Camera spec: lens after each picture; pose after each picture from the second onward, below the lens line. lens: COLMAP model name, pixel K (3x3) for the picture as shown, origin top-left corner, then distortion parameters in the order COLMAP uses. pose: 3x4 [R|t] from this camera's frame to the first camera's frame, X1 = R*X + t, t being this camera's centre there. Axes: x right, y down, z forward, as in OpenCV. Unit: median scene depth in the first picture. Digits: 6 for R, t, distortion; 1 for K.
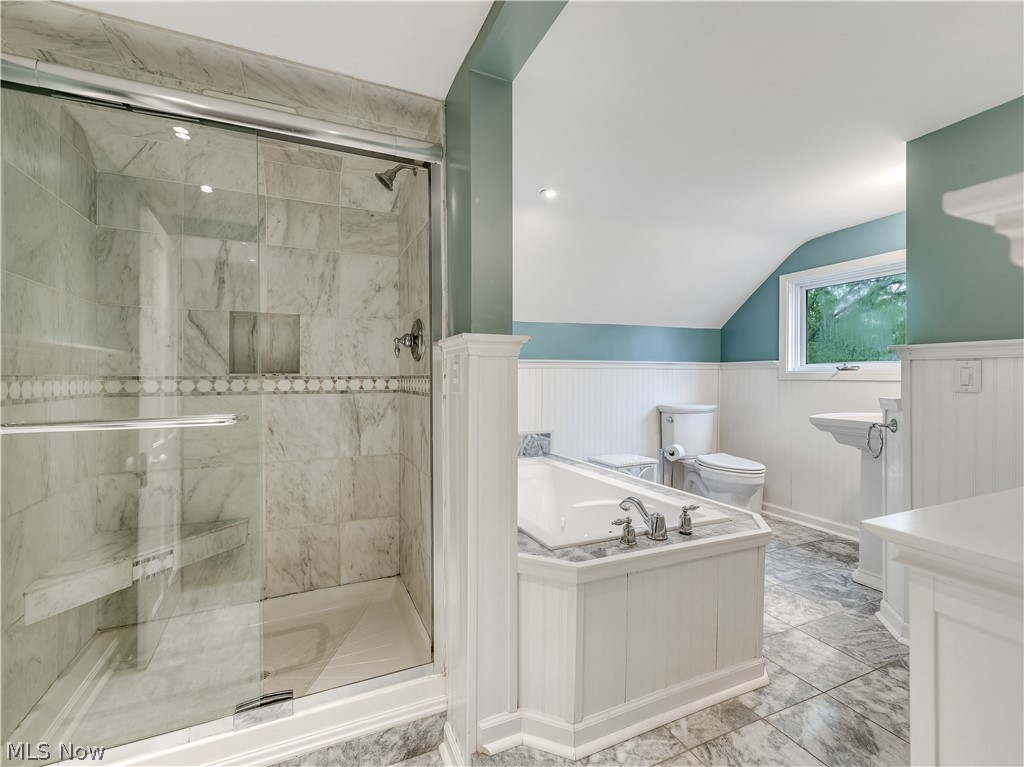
lens RADIAL K [[456.8, 0, 508.8], [0, 456.8, 379.8], [0, 0, 1]] dist [0.016846, -0.004610]
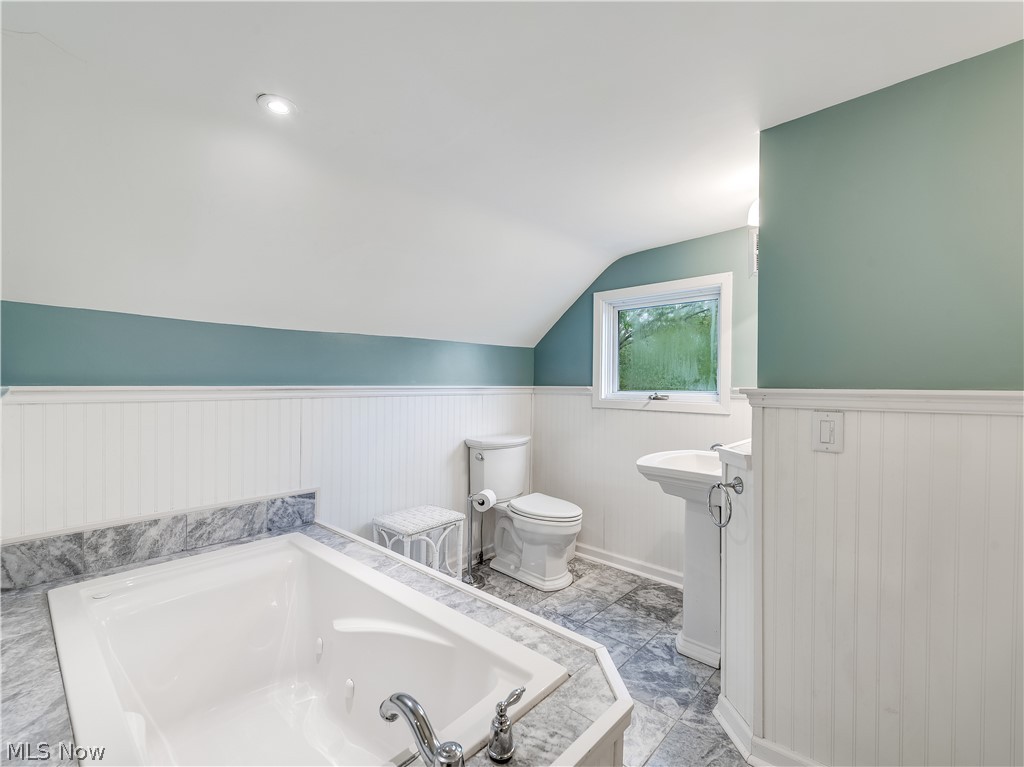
lens RADIAL K [[456.8, 0, 510.9], [0, 456.8, 385.3], [0, 0, 1]] dist [0.016846, -0.004610]
pose [[0.919480, 0.005229, 0.393101, 0.093883], [-0.003764, 0.999983, -0.004498, -0.044067], [-0.393118, 0.002656, 0.919484, 0.259261]]
